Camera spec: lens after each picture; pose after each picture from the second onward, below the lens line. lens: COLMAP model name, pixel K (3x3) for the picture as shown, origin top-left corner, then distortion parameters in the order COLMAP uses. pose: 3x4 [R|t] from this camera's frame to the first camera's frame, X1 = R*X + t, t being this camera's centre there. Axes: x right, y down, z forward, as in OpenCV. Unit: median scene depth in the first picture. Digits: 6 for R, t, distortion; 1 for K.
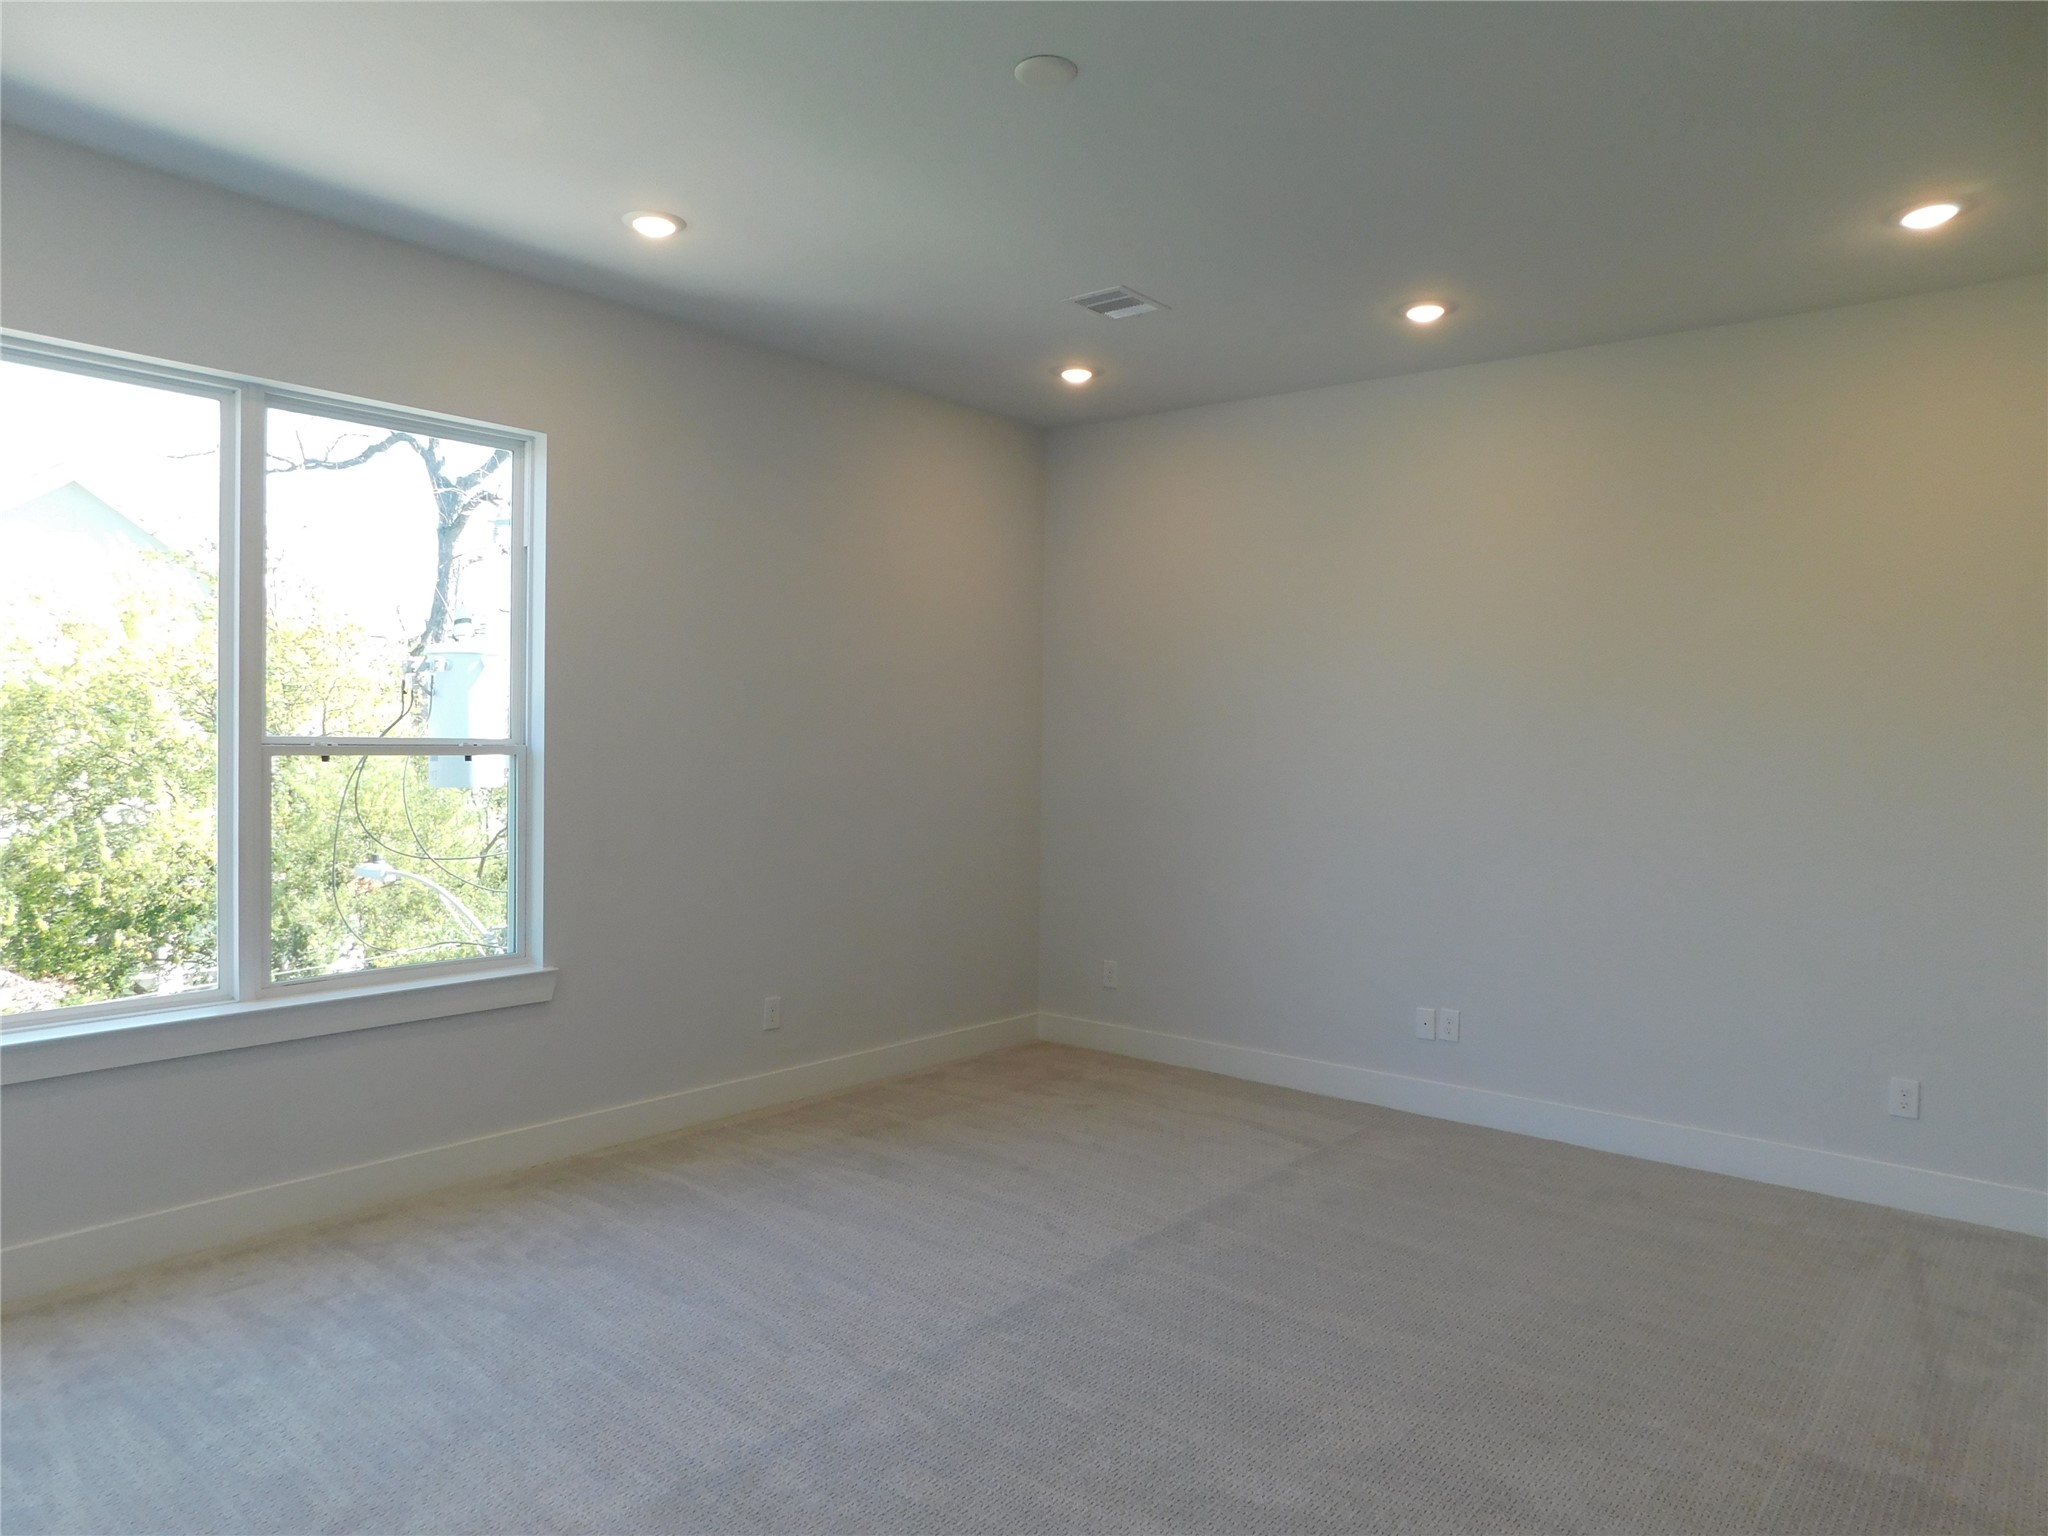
lens RADIAL K [[1364.3, 0, 1029.1], [0, 1364.3, 770.8], [0, 0, 1]] dist [-0.054165, 0.055341]
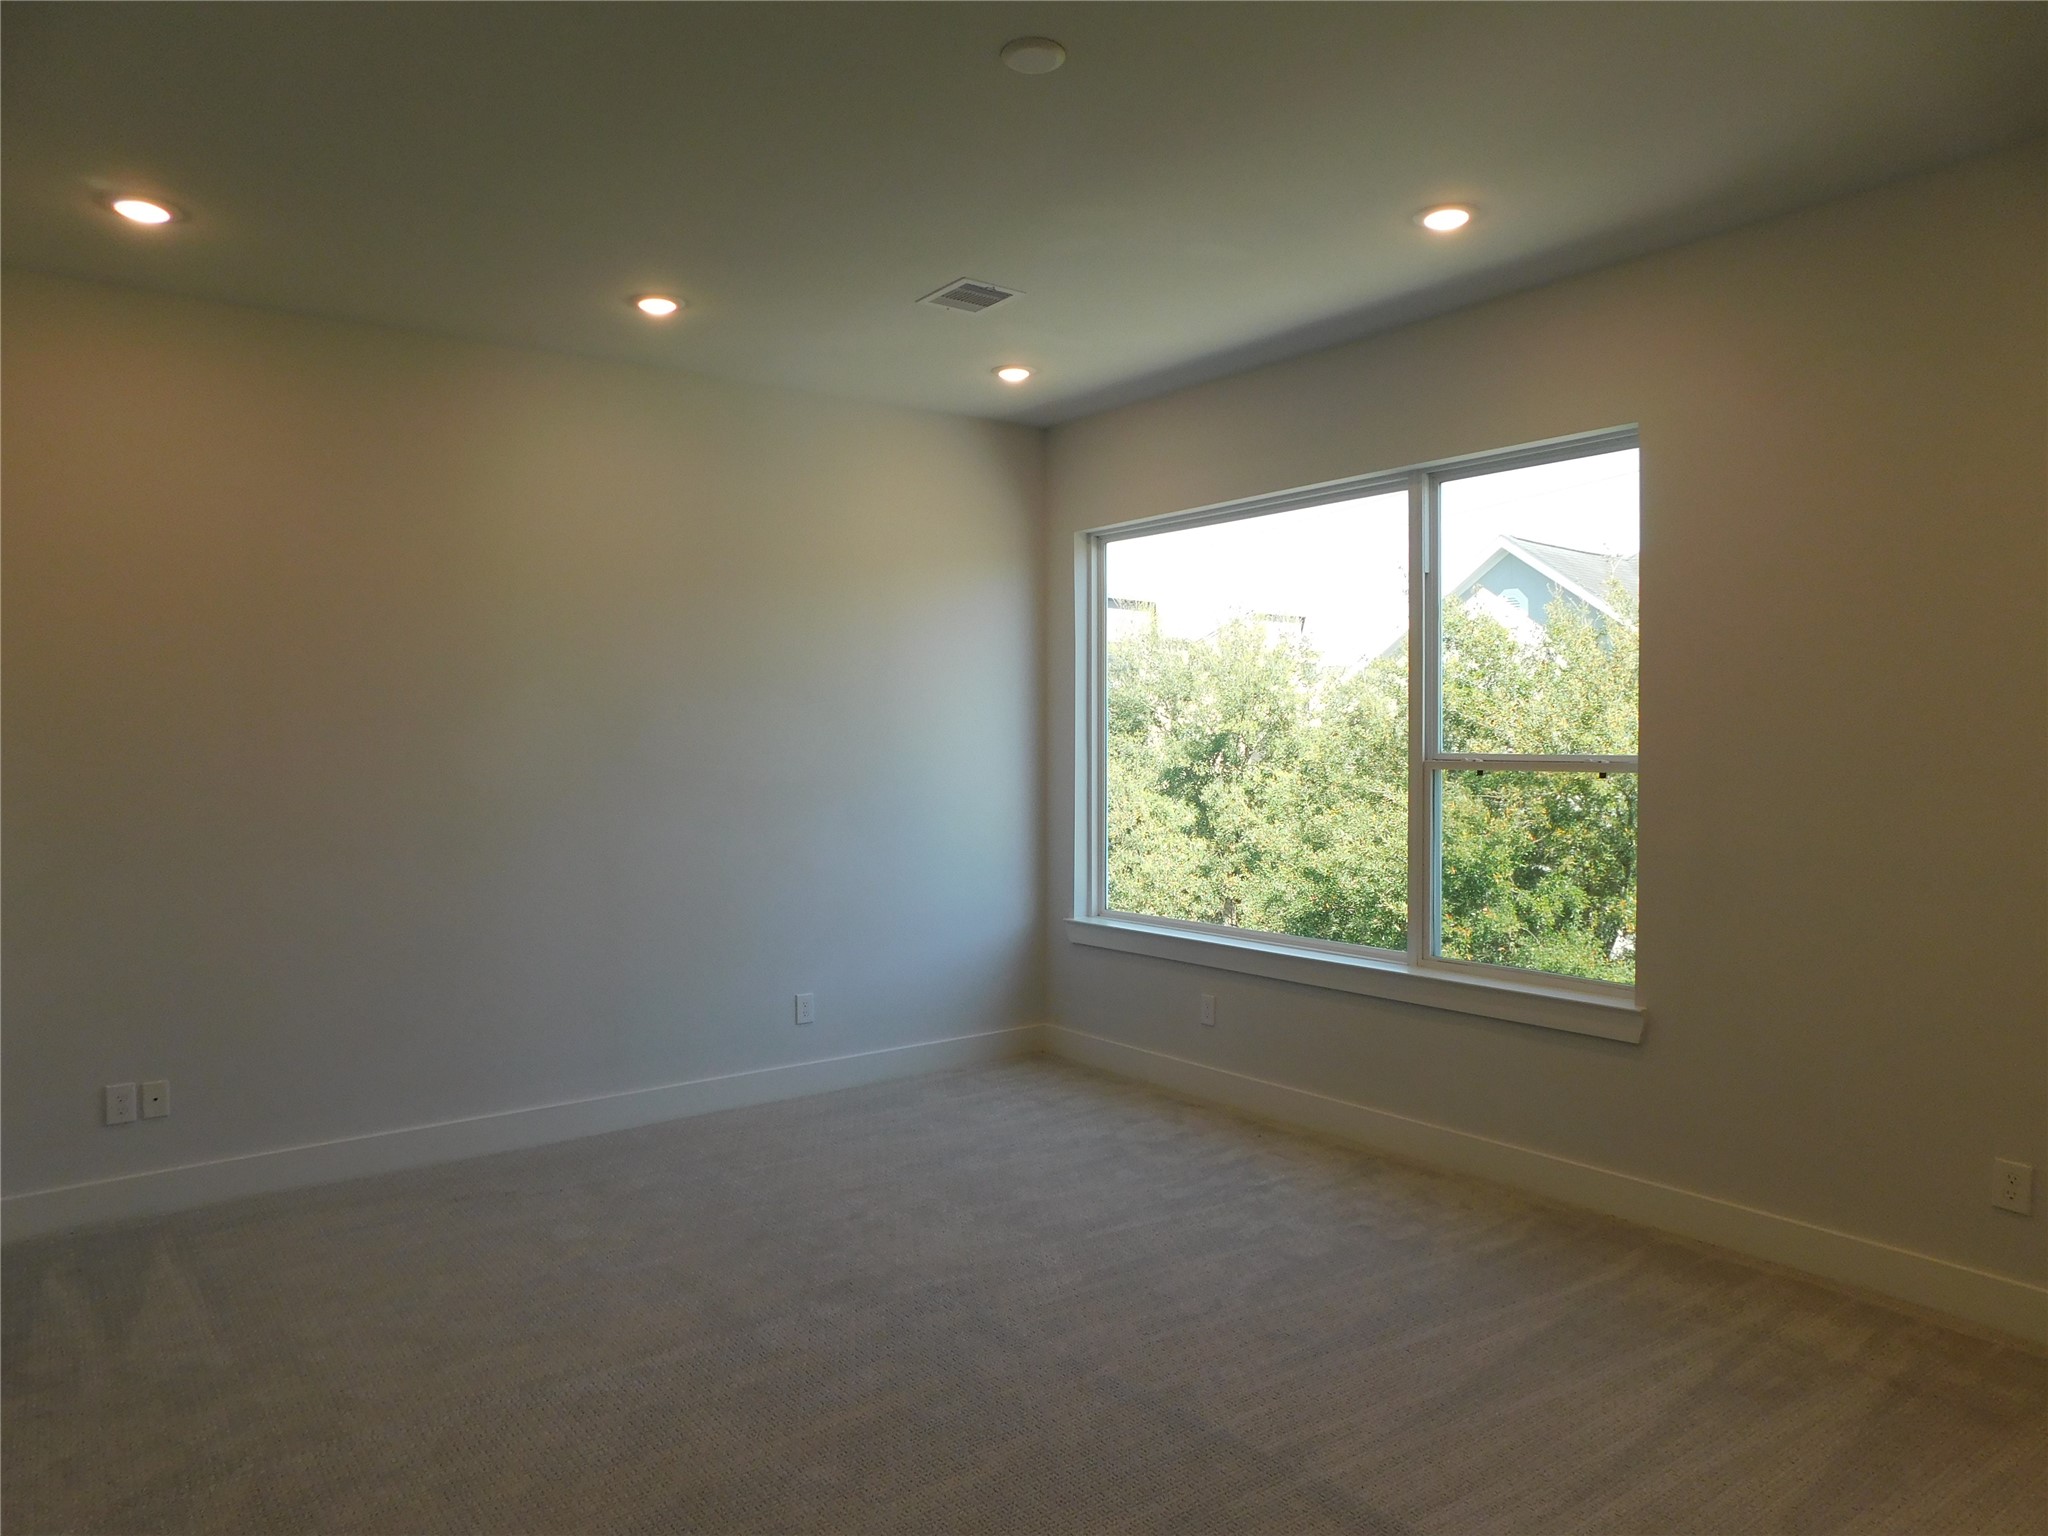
lens RADIAL K [[1364.3, 0, 1032.6], [0, 1364.3, 754.2], [0, 0, 1]] dist [-0.054165, 0.055341]
pose [[-0.226000, -0.014297, -0.974022, 0.653621], [-0.036977, 0.999298, -0.006088, -0.003229], [0.973425, 0.034640, -0.226369, 0.850265]]
